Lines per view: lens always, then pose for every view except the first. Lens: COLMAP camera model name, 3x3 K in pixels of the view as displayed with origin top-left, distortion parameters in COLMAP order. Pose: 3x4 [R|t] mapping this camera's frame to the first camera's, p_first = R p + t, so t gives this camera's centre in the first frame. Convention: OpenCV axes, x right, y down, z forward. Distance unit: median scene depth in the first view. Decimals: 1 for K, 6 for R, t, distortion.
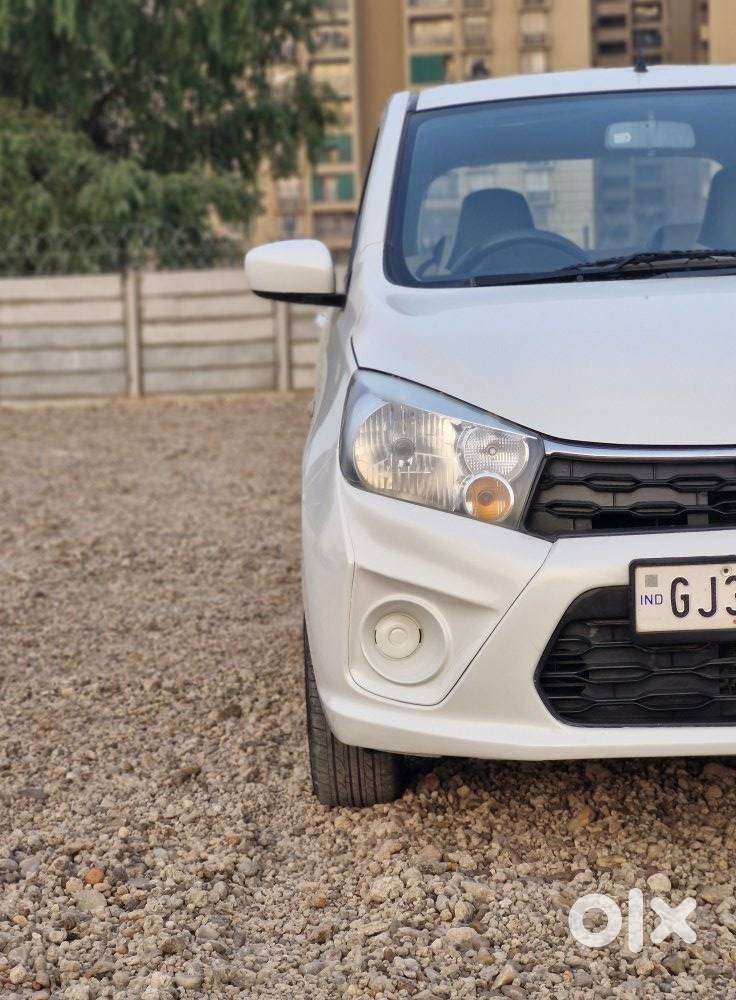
lens RADIAL K [[2180.1, 0, 396.7], [0, 2180.1, 498.7], [0, 0, 1]] dist [0.083487, 0.677266]
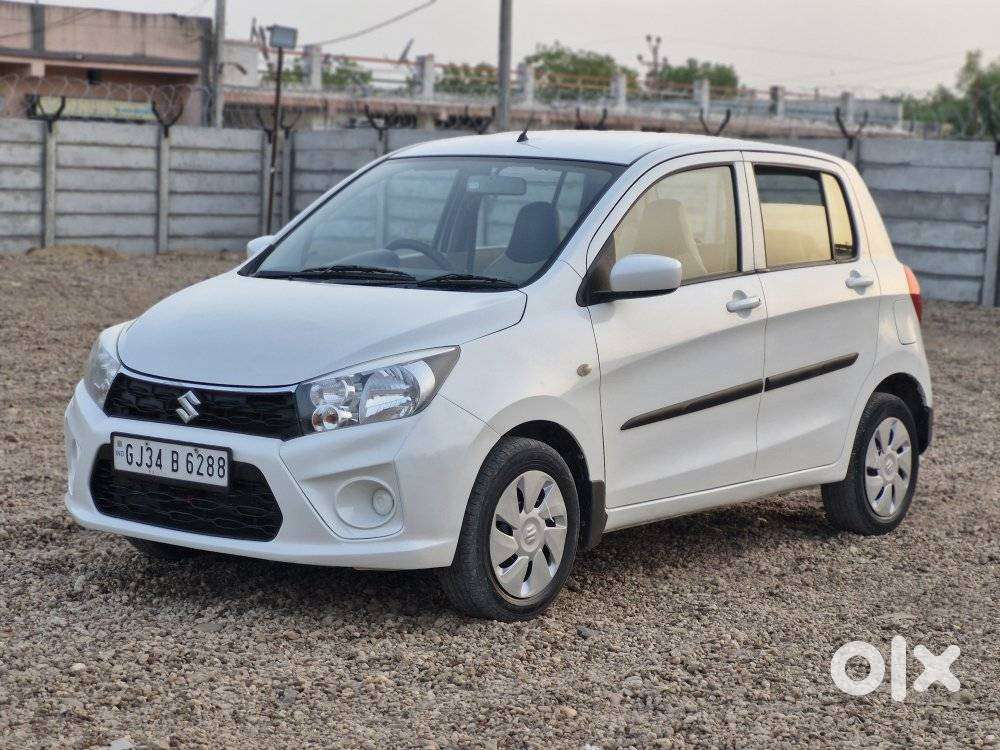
lens RADIAL K [[2246.5, 0, 500.0], [0, 2246.5, 375.0], [0, 0, 1]] dist [0.119255, -0.008385]
pose [[0.778442, 0.119544, -0.616228, 1.456668], [-0.110899, 0.992447, 0.052437, -0.149940], [0.617842, 0.027520, 0.785821, -0.329361]]
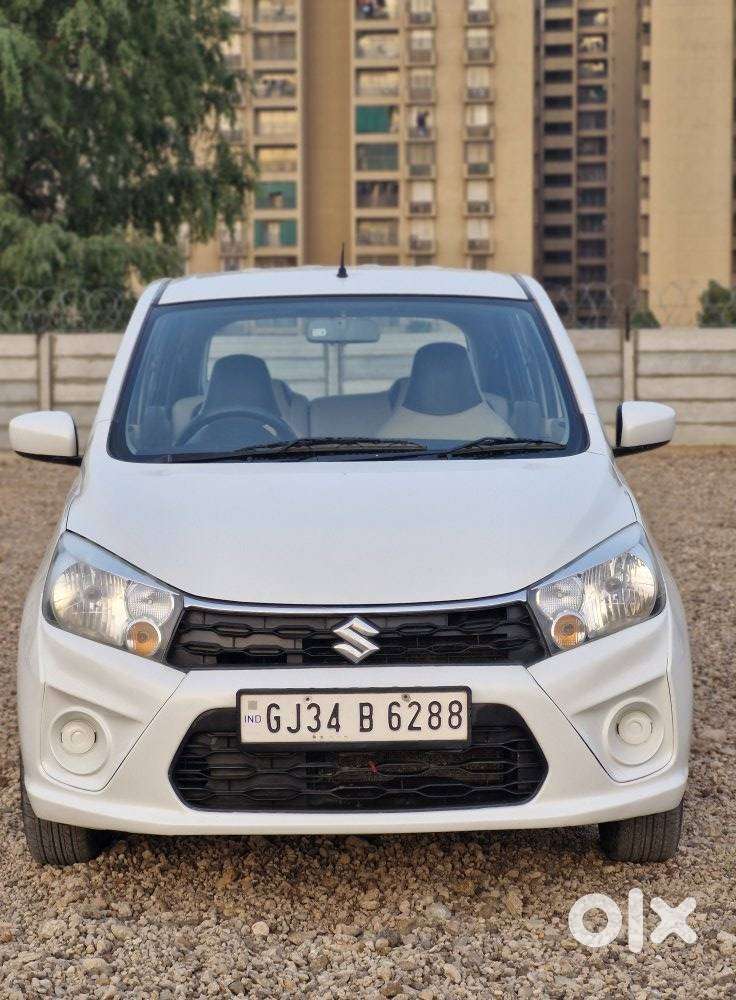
lens RADIAL K [[2202.4, 0, 338.3], [0, 2202.4, 485.8], [0, 0, 1]] dist [-0.135784, 2.822375]
pose [[0.999644, 0.026559, -0.002478, 0.154246], [-0.026611, 0.999357, -0.024043, -0.060906], [0.001838, 0.024100, 0.999708, -0.333828]]
